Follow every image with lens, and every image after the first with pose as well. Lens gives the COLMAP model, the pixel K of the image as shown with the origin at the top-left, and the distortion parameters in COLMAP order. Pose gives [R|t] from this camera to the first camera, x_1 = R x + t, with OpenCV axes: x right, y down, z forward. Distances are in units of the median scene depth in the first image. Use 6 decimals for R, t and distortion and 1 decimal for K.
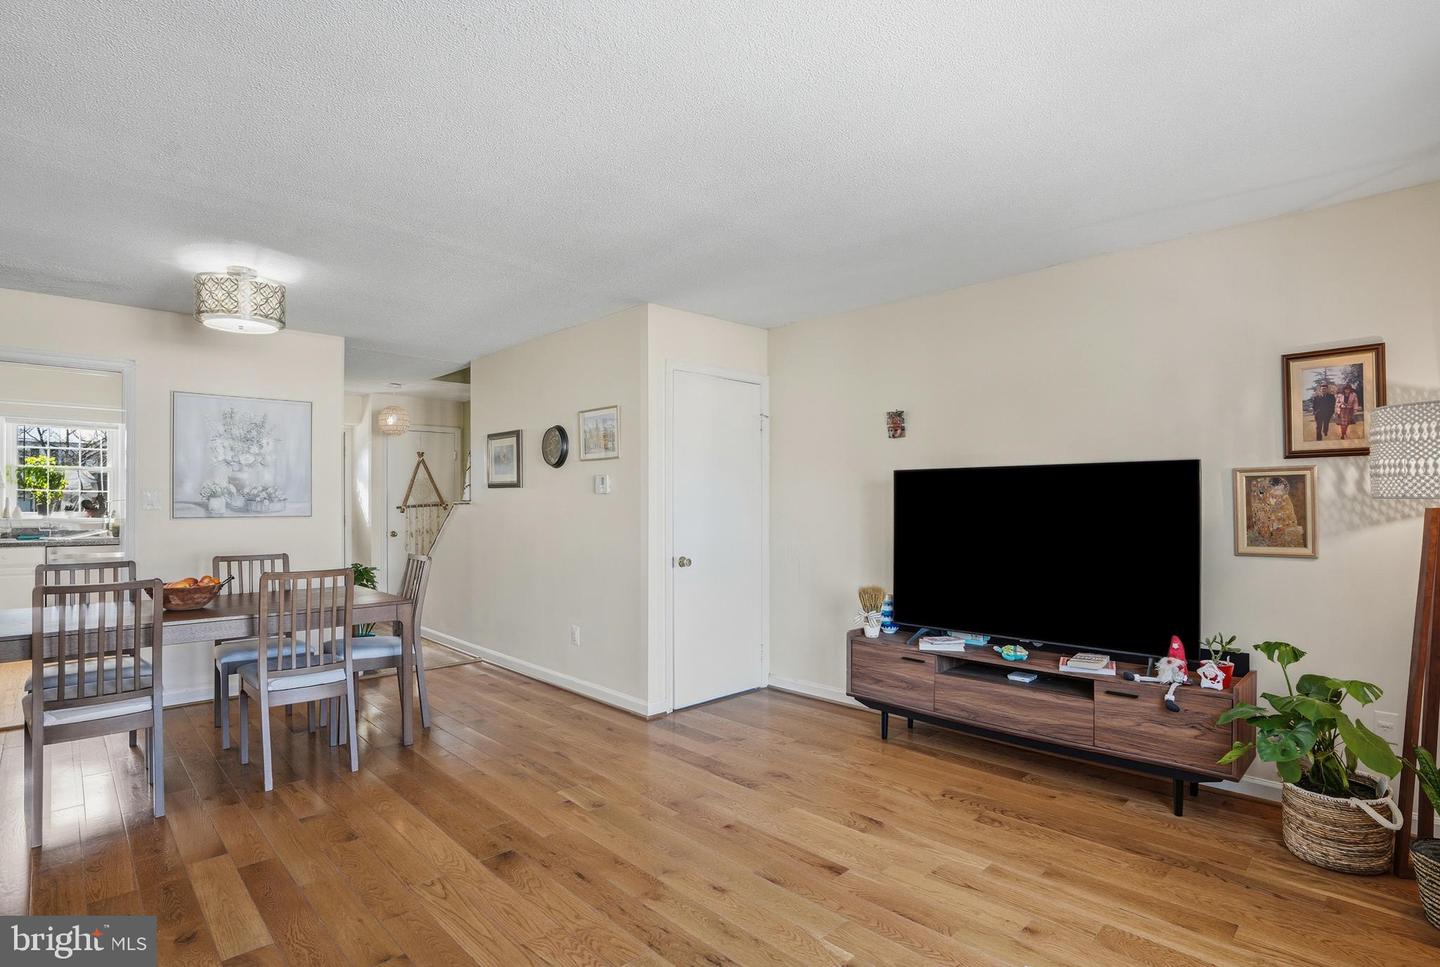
lens RADIAL K [[700.1, 0, 720.0], [0, 700.1, 483.5], [0, 0, 1]] dist [-0.026630, -0.000261]
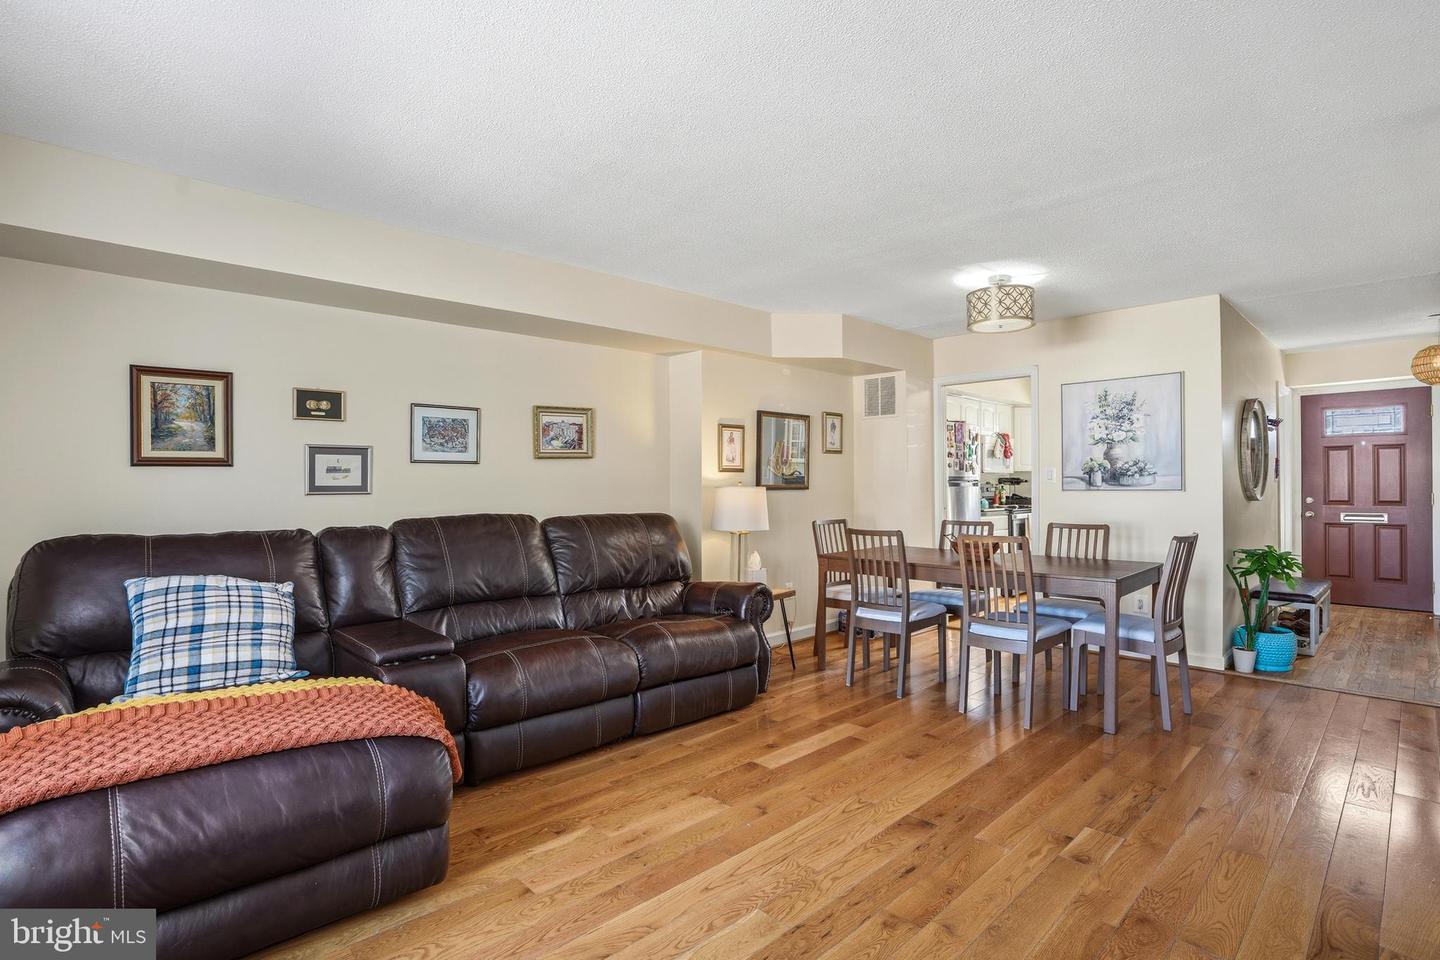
lens RADIAL K [[699.5, 0, 752.0], [0, 699.5, 482.9], [0, 0, 1]] dist [-0.048551, 0.000259]
pose [[0.010657, -0.001853, -0.999941, 0.458640], [0.038959, 0.999240, -0.001437, 0.020075], [0.999184, -0.038941, 0.010721, 0.499059]]
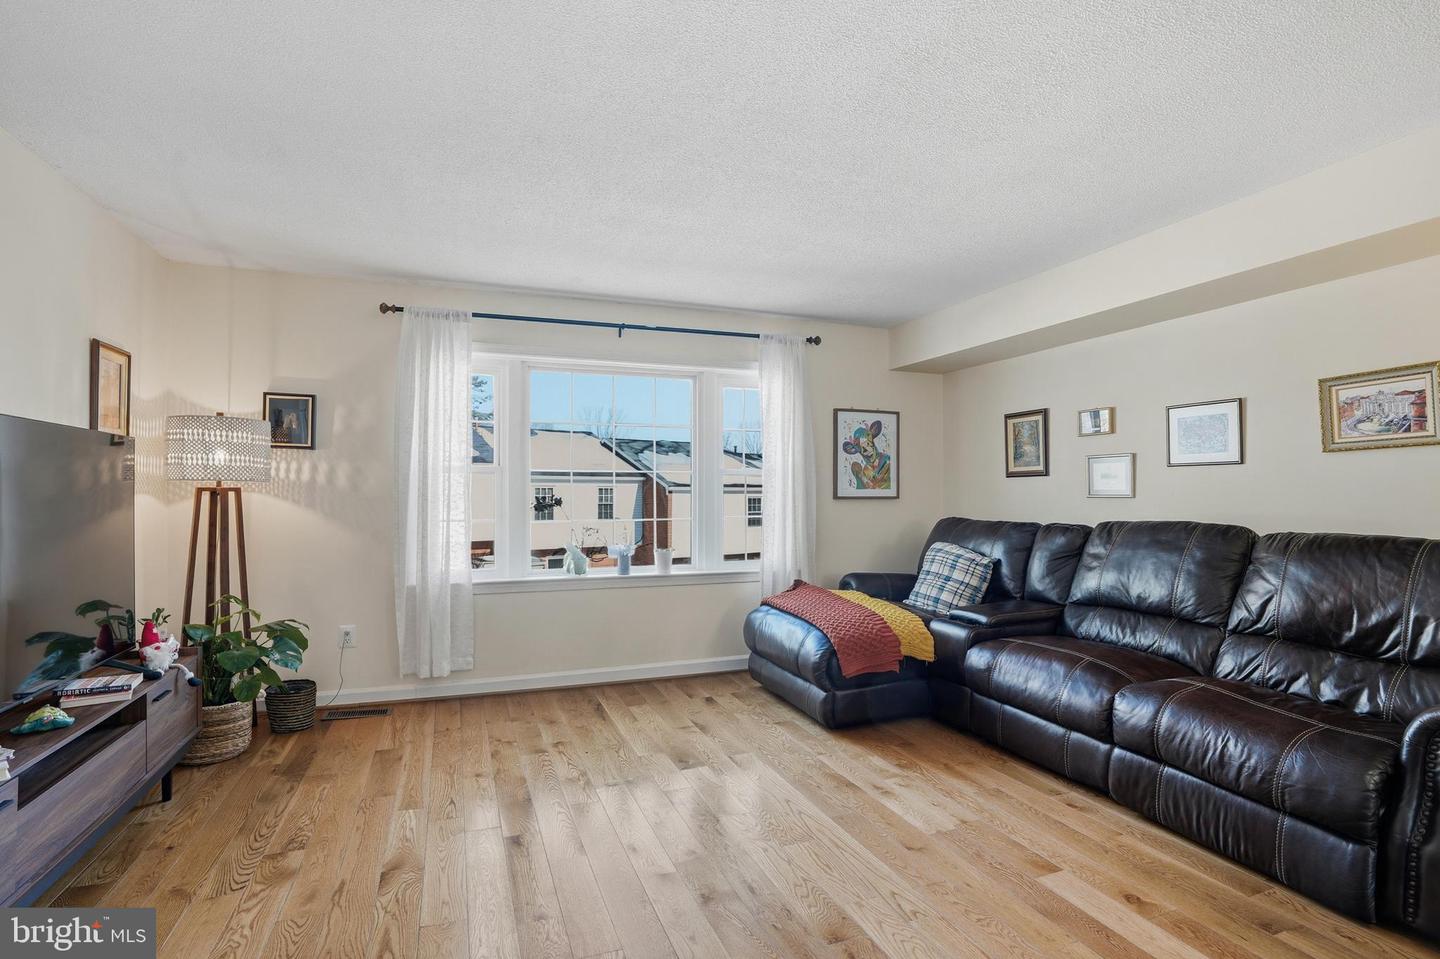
lens RADIAL K [[707.7, 0, 720.0], [0, 707.7, 479.5], [0, 0, 1]] dist [-0.002934, 0.013079]
pose [[-0.919334, 0.007680, 0.393404, -0.332763], [-0.013294, 0.998633, -0.050561, 0.048007], [-0.393254, -0.051712, -0.917974, 1.185367]]
